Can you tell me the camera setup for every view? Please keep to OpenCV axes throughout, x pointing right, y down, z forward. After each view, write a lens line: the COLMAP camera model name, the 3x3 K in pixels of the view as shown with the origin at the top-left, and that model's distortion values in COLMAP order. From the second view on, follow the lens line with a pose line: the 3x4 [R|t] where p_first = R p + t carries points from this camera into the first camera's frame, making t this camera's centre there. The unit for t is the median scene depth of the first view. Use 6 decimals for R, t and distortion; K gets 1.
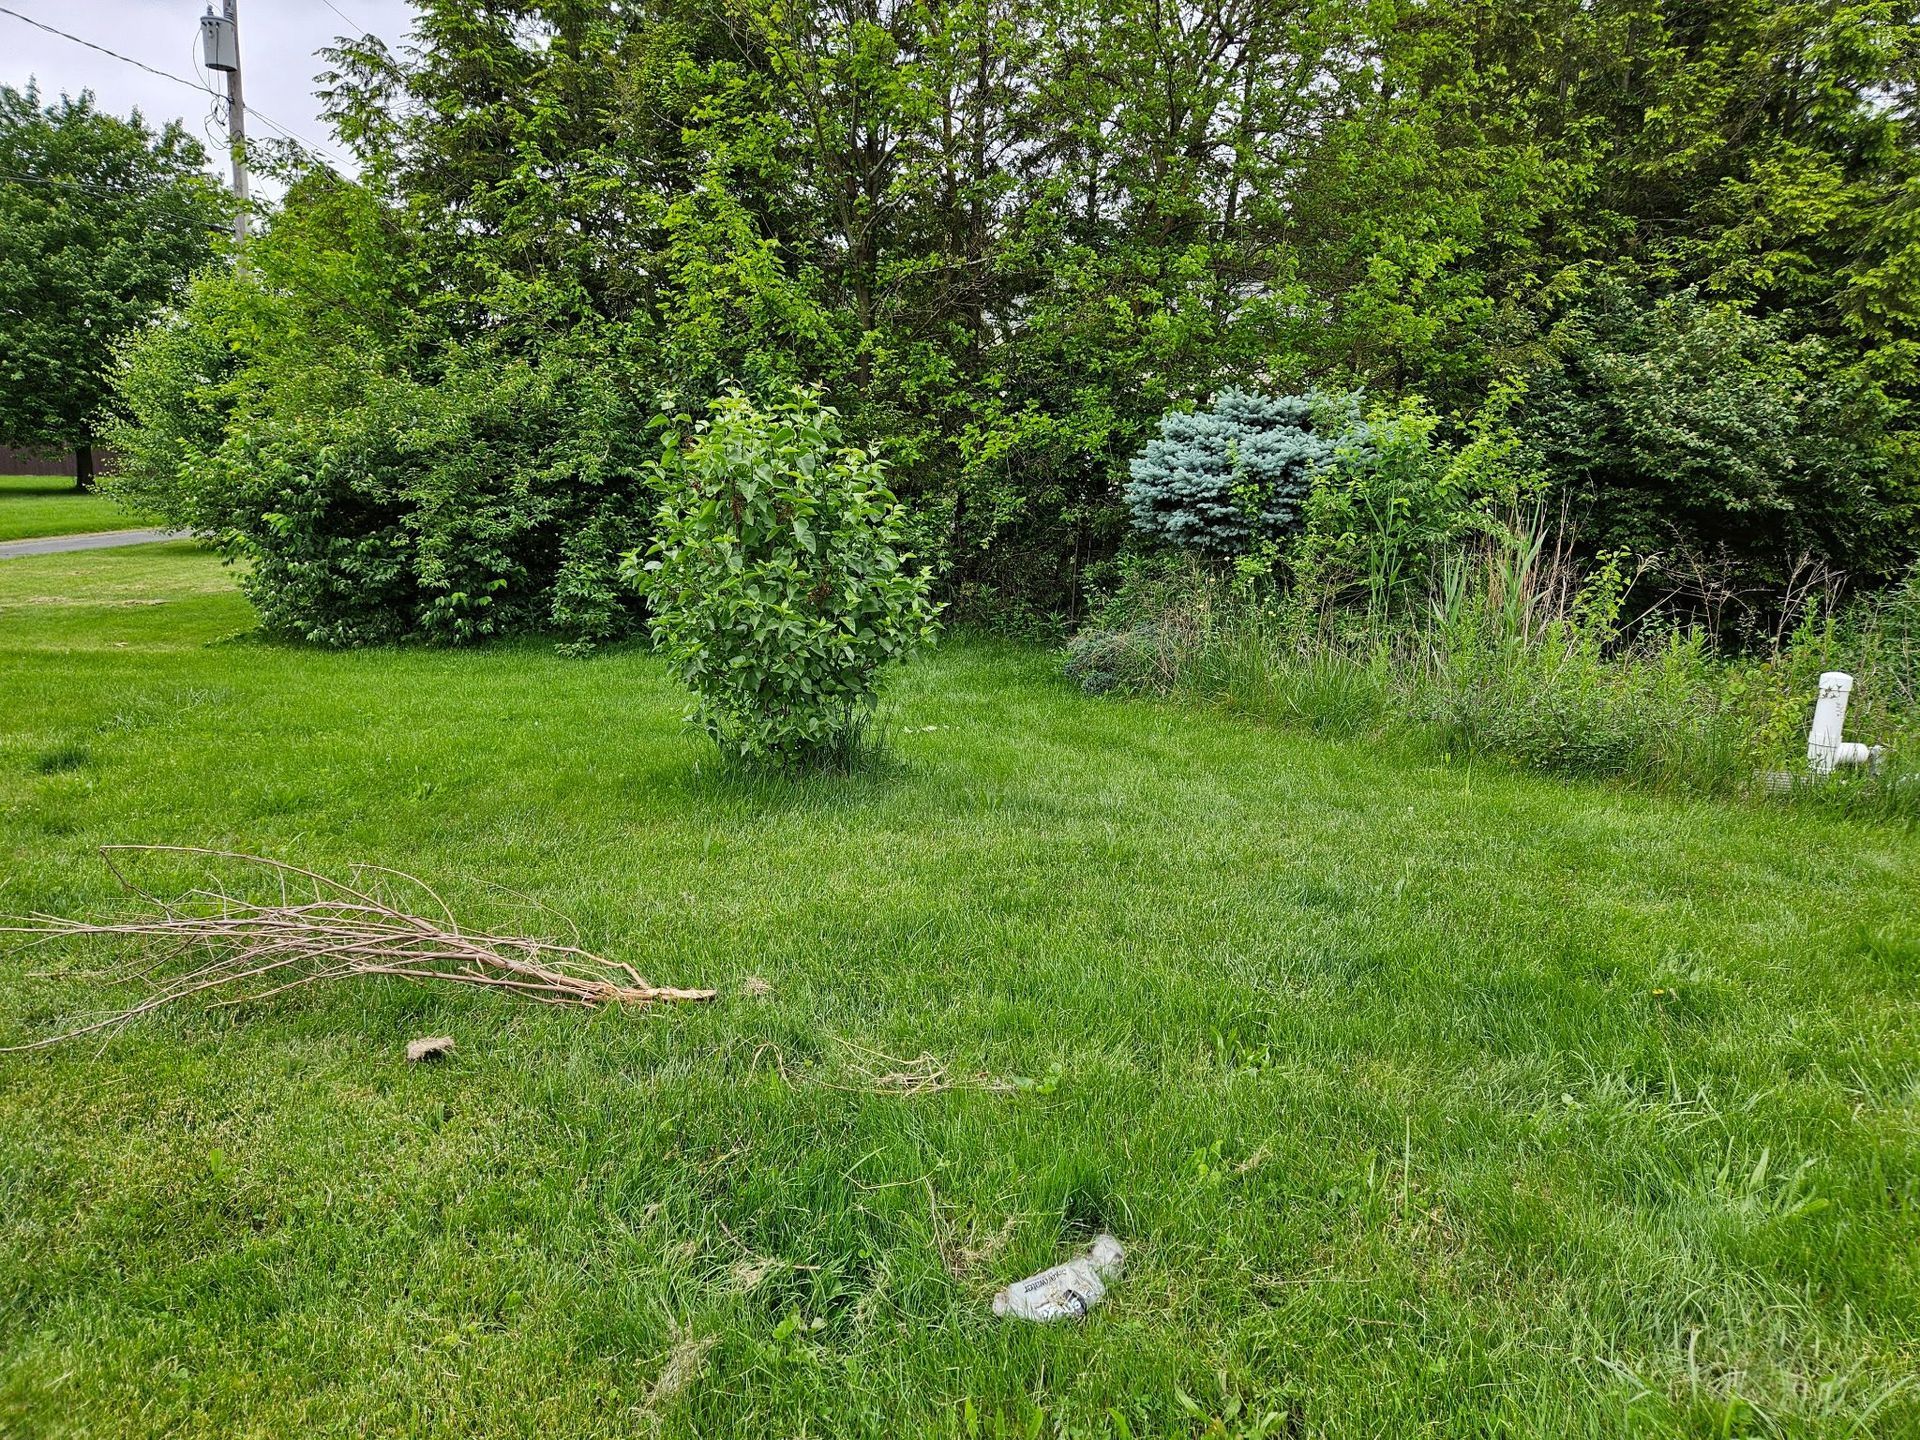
lens RADIAL K [[1275.3, 0, 963.3], [0, 1275.3, 713.9], [0, 0, 1]] dist [0.066834, -0.054911]
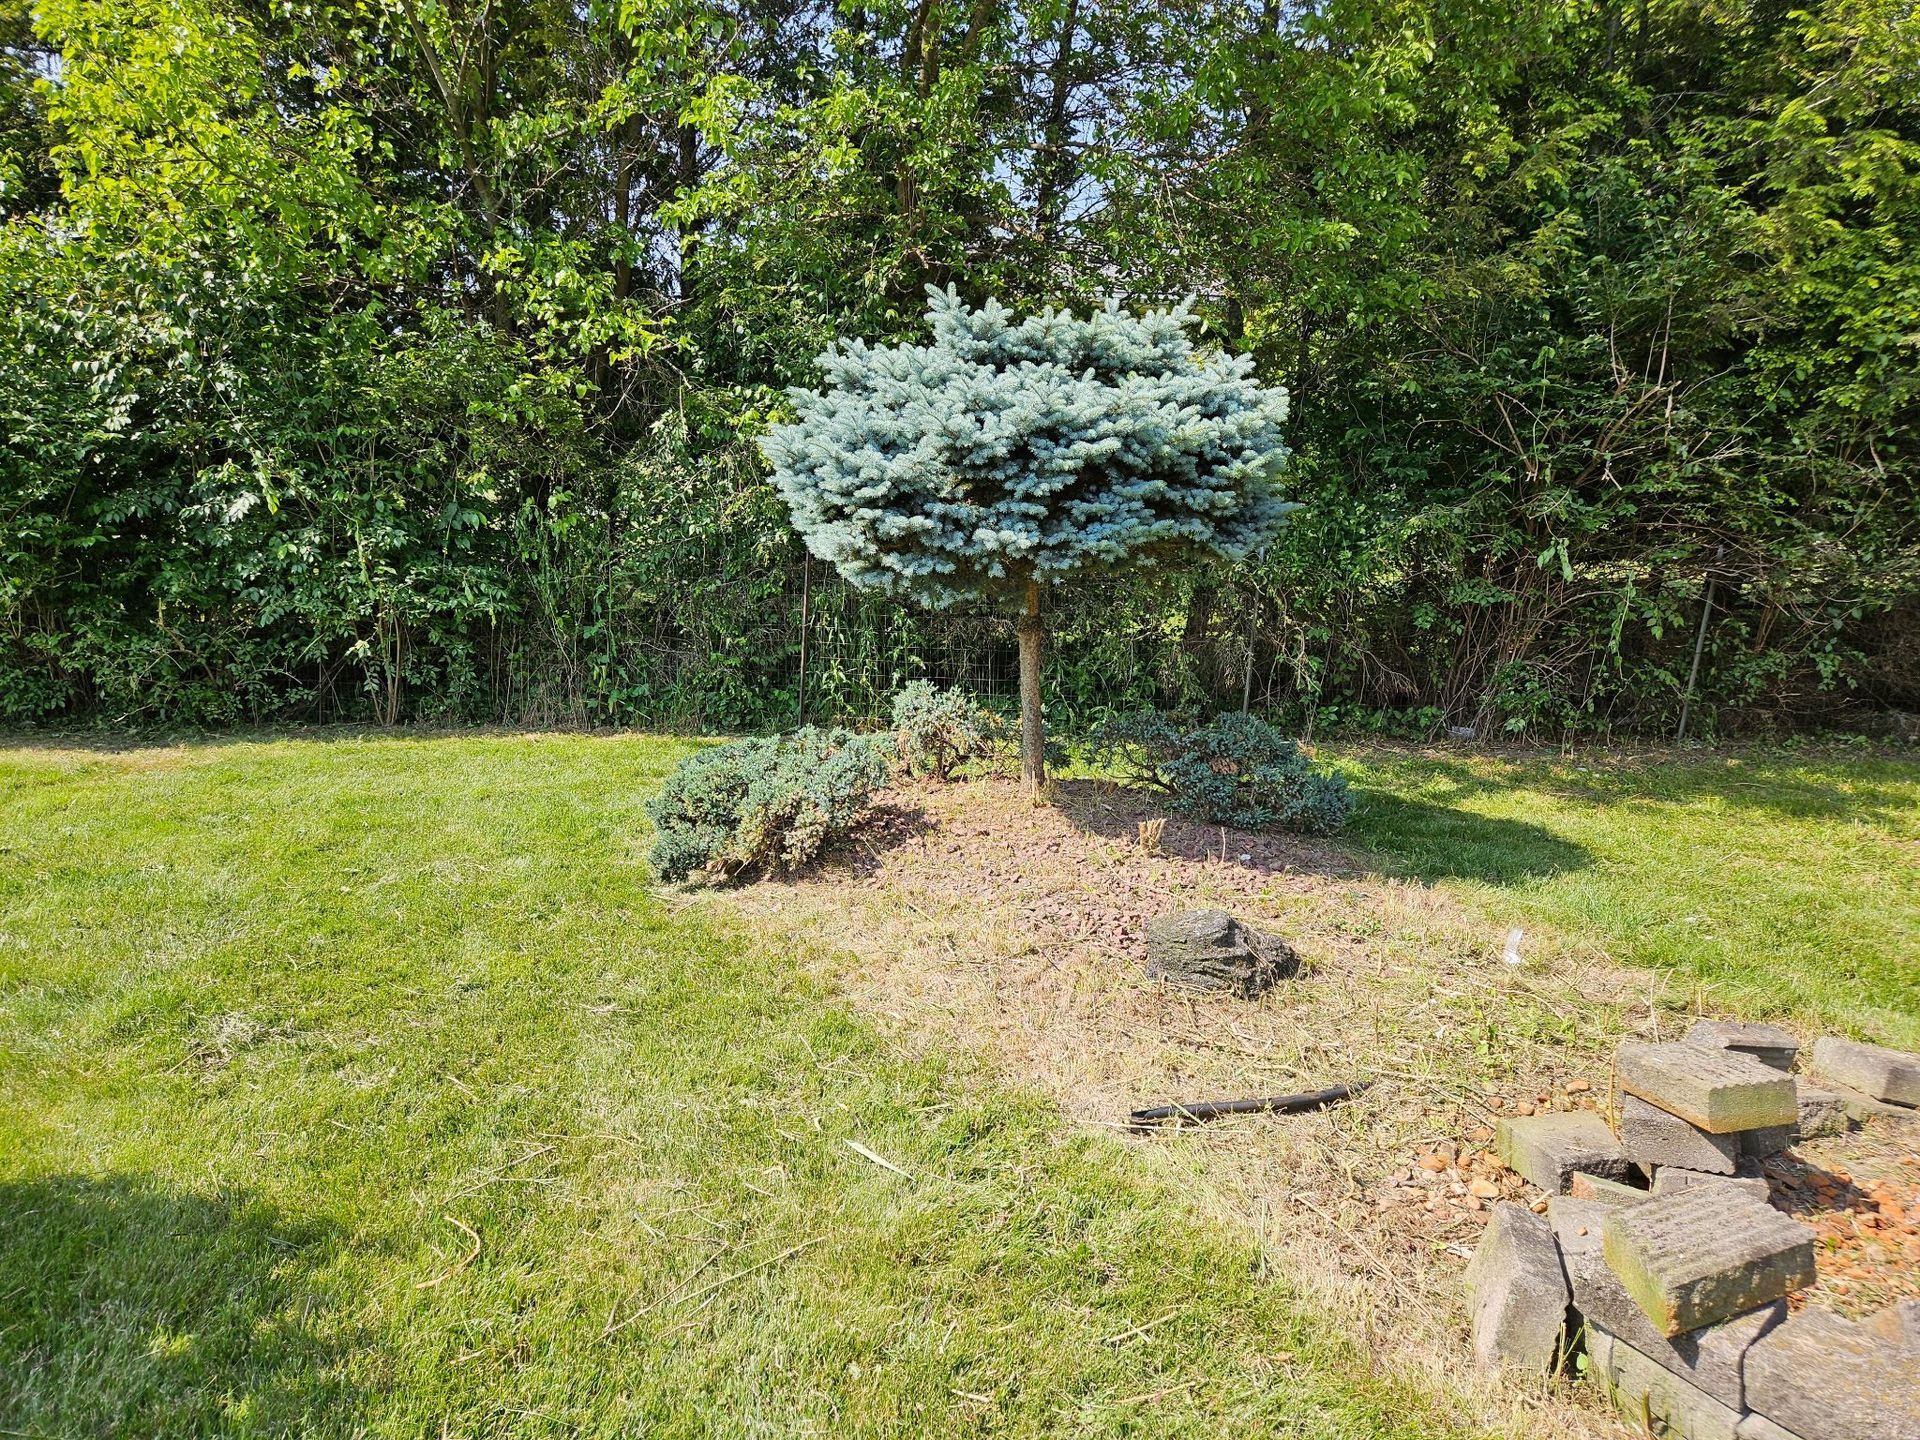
lens RADIAL K [[1275.3, 0, 969.4], [0, 1275.3, 720.2], [0, 0, 1]] dist [0.066834, -0.054911]
pose [[0.999346, 0.005306, 0.035776, 0.207957], [-0.005308, 0.999986, -0.000039, -0.080775], [-0.035776, -0.000151, 0.999360, 0.489248]]
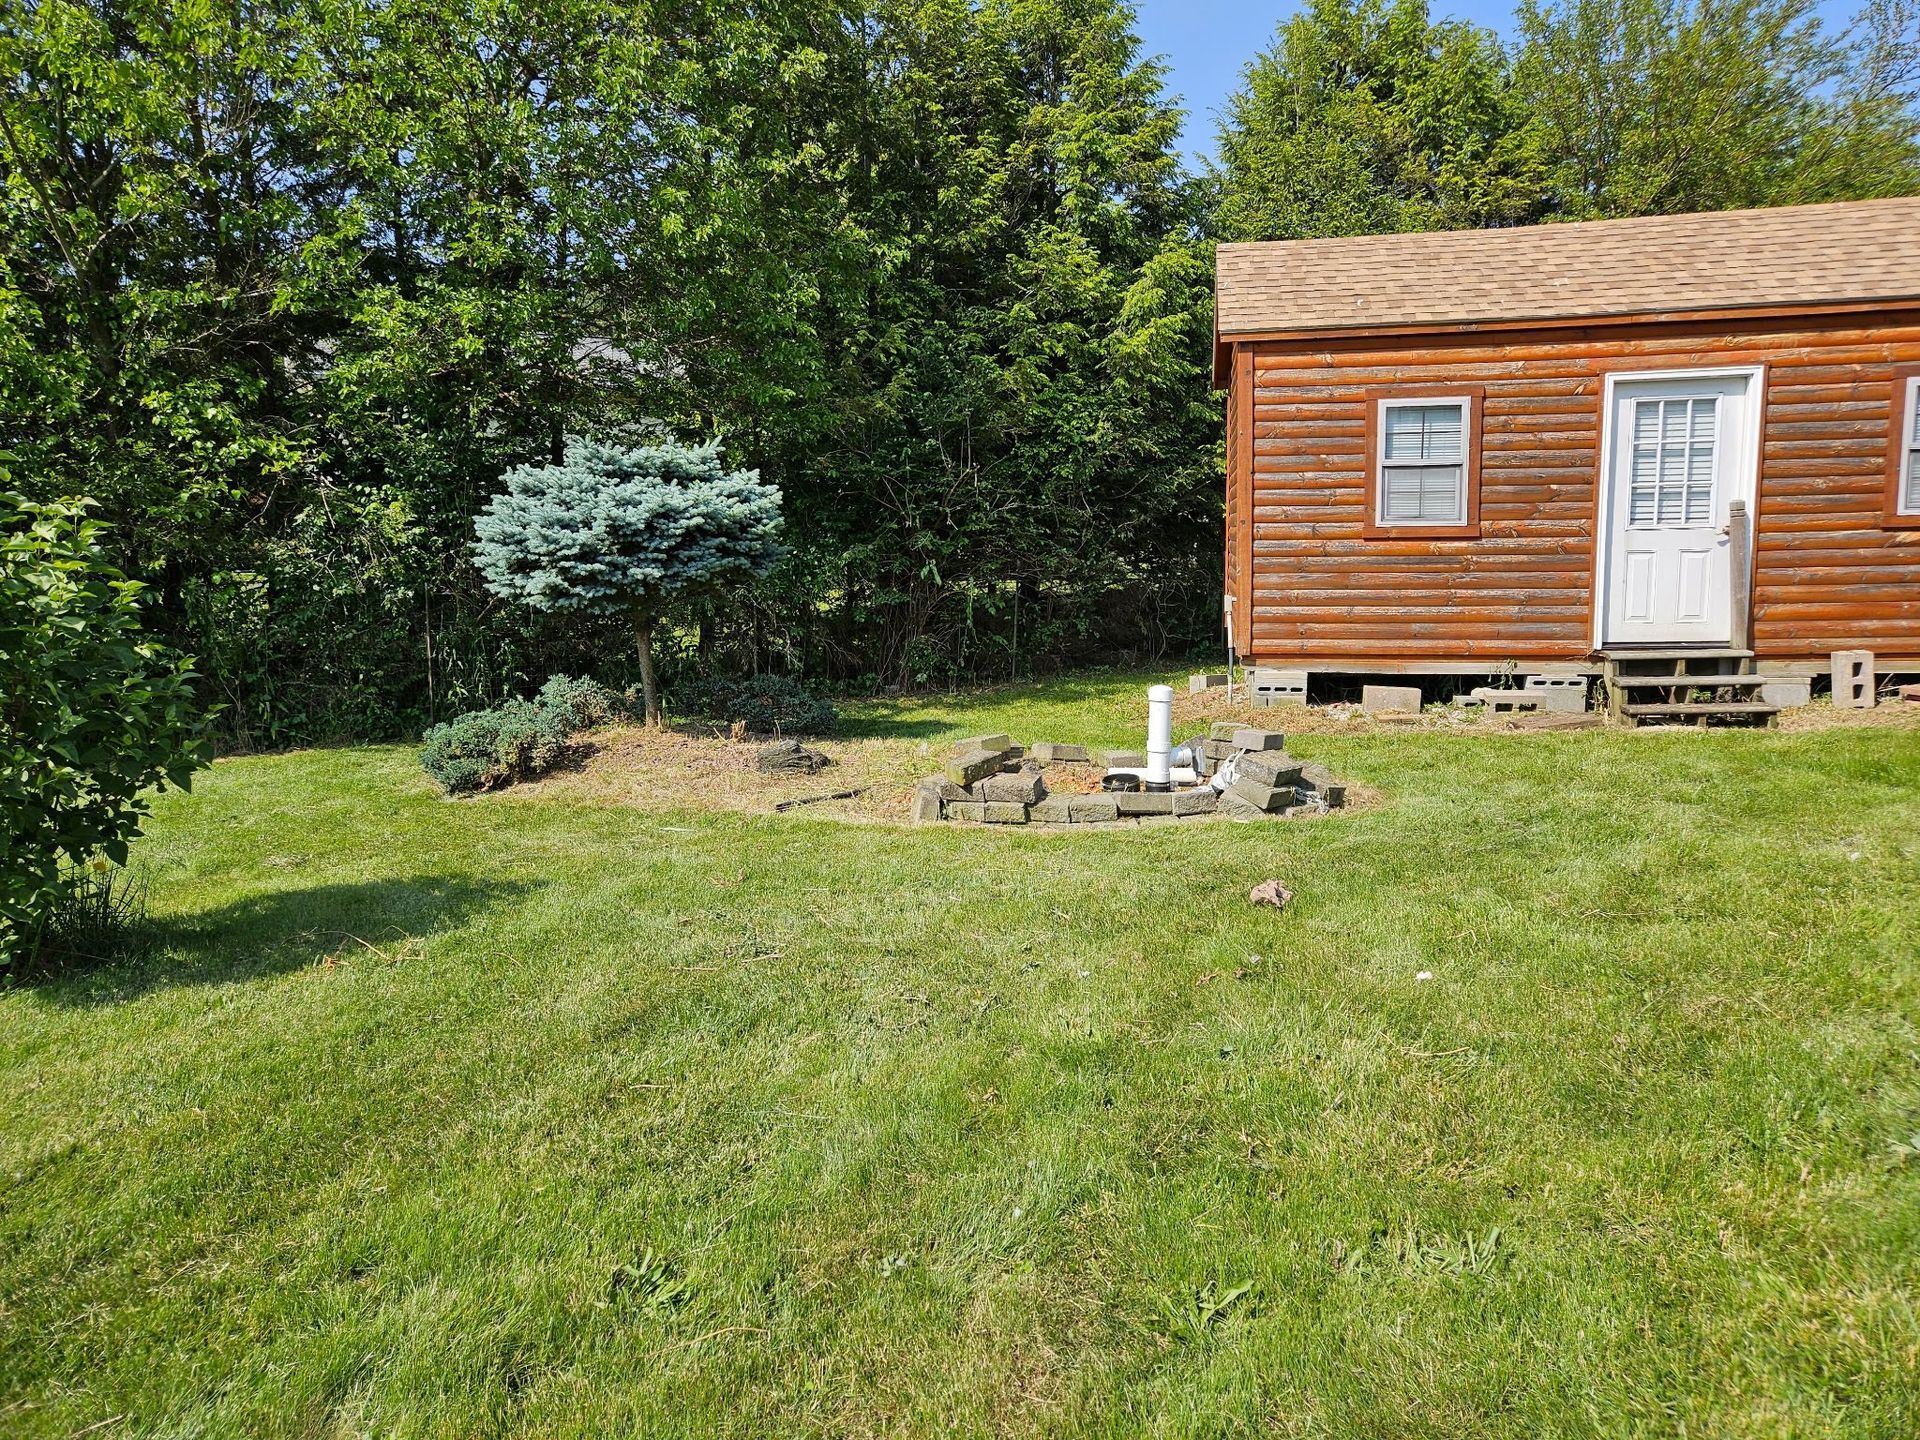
lens RADIAL K [[1275.3, 0, 966.6], [0, 1275.3, 712.2], [0, 0, 1]] dist [0.066834, -0.054911]
pose [[0.890688, -0.105165, 0.442284, 0.027045], [0.126830, 0.991731, -0.019605, -0.004862], [-0.436565, 0.073557, 0.896661, 0.066412]]
